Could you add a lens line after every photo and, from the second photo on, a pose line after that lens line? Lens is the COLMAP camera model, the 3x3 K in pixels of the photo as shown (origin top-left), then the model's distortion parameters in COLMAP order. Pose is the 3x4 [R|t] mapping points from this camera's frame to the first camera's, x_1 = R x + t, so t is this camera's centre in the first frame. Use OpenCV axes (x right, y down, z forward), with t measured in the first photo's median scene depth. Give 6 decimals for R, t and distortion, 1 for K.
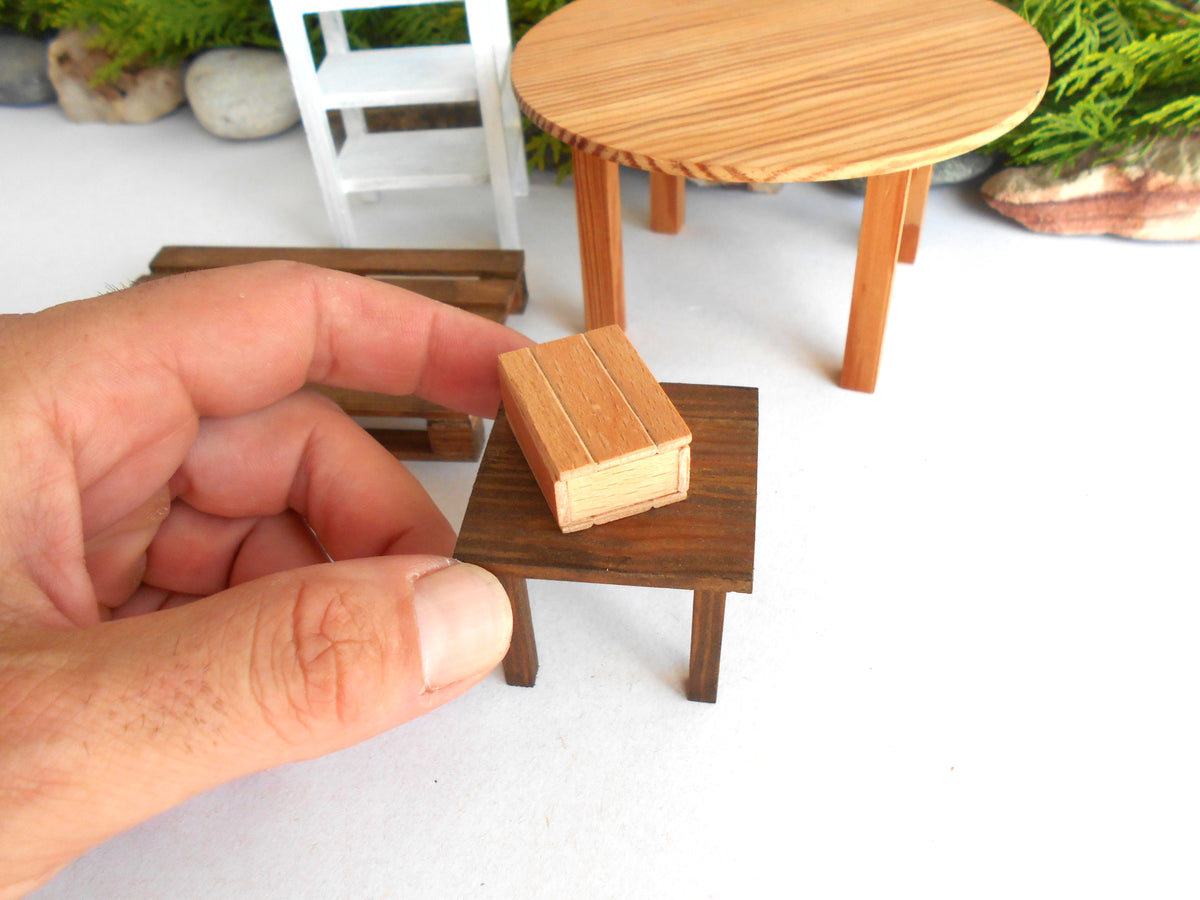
lens RADIAL K [[1047.6, 0, 600.0], [0, 1047.6, 450.0], [0, 0, 1]] dist [-0.010842, -0.002199]
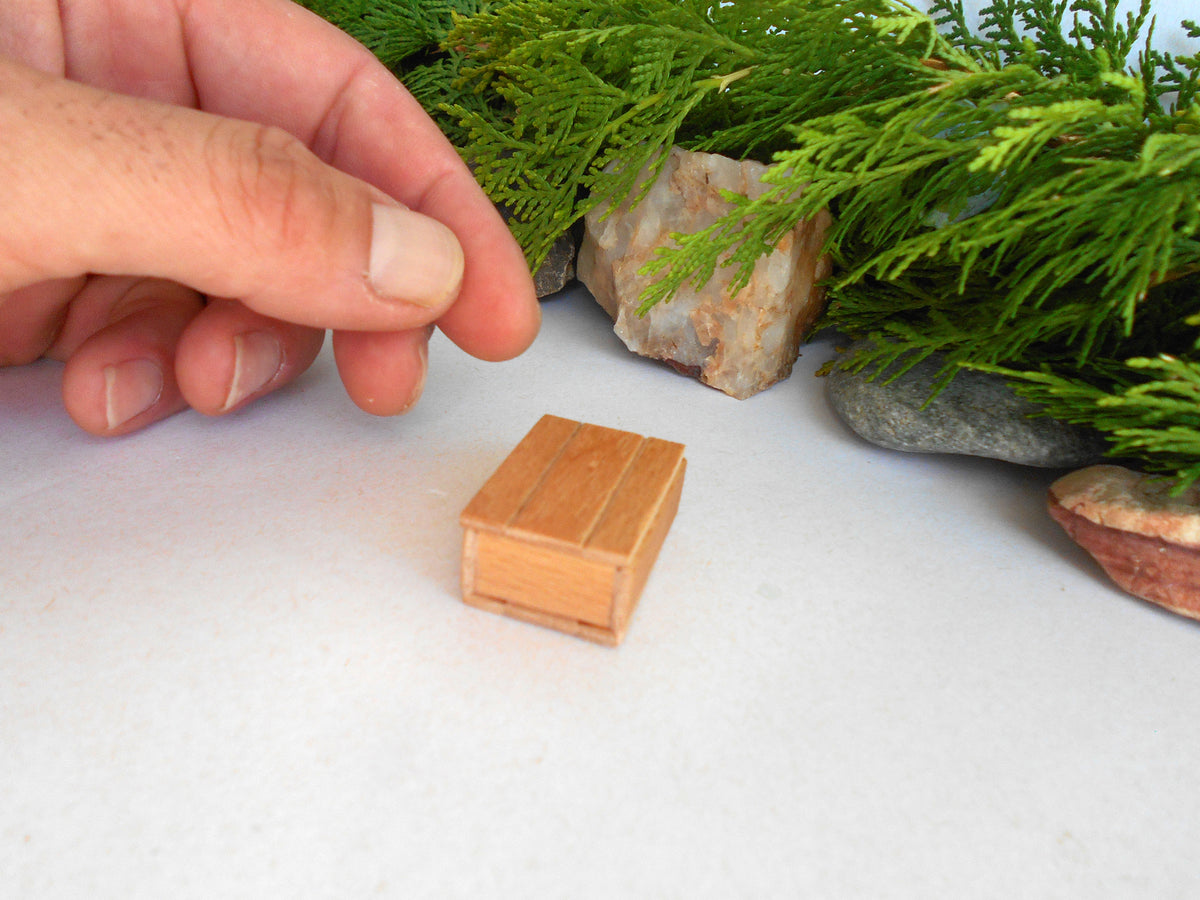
lens RADIAL K [[1053.2, 0, 596.9], [0, 1053.2, 445.2], [0, 0, 1]] dist [-0.002553, 0.003079]
pose [[0.900976, 0.320209, -0.292762, 0.322154], [-0.381619, 0.905900, -0.183606, -0.080058], [0.206421, 0.277148, 0.938392, 0.449083]]
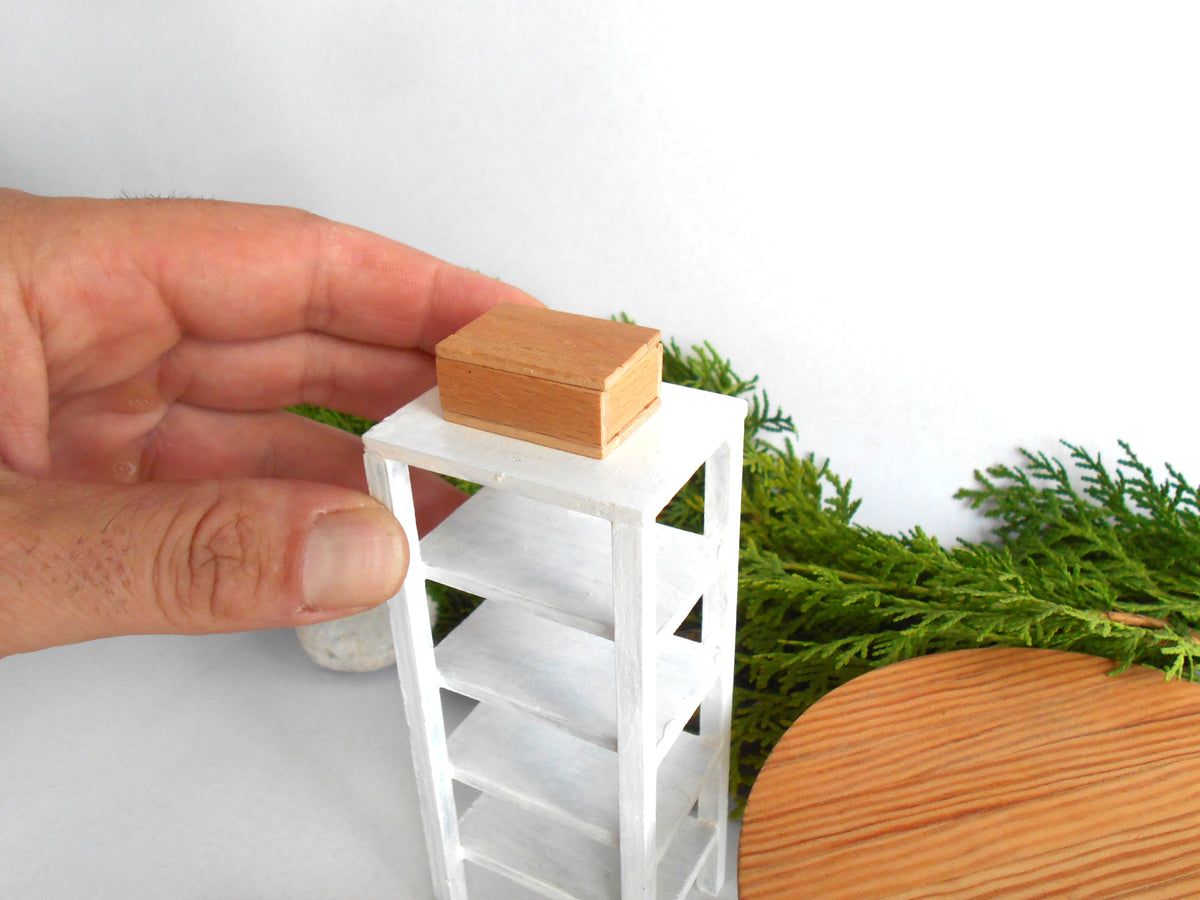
lens RADIAL K [[1052.8, 0, 595.5], [0, 1052.8, 447.1], [0, 0, 1]] dist [-0.013522, 0.016646]
pose [[0.993459, 0.087600, -0.073254, -0.128065], [-0.101334, 0.972026, -0.211887, -0.406626], [0.052643, 0.217924, 0.974545, 0.192533]]
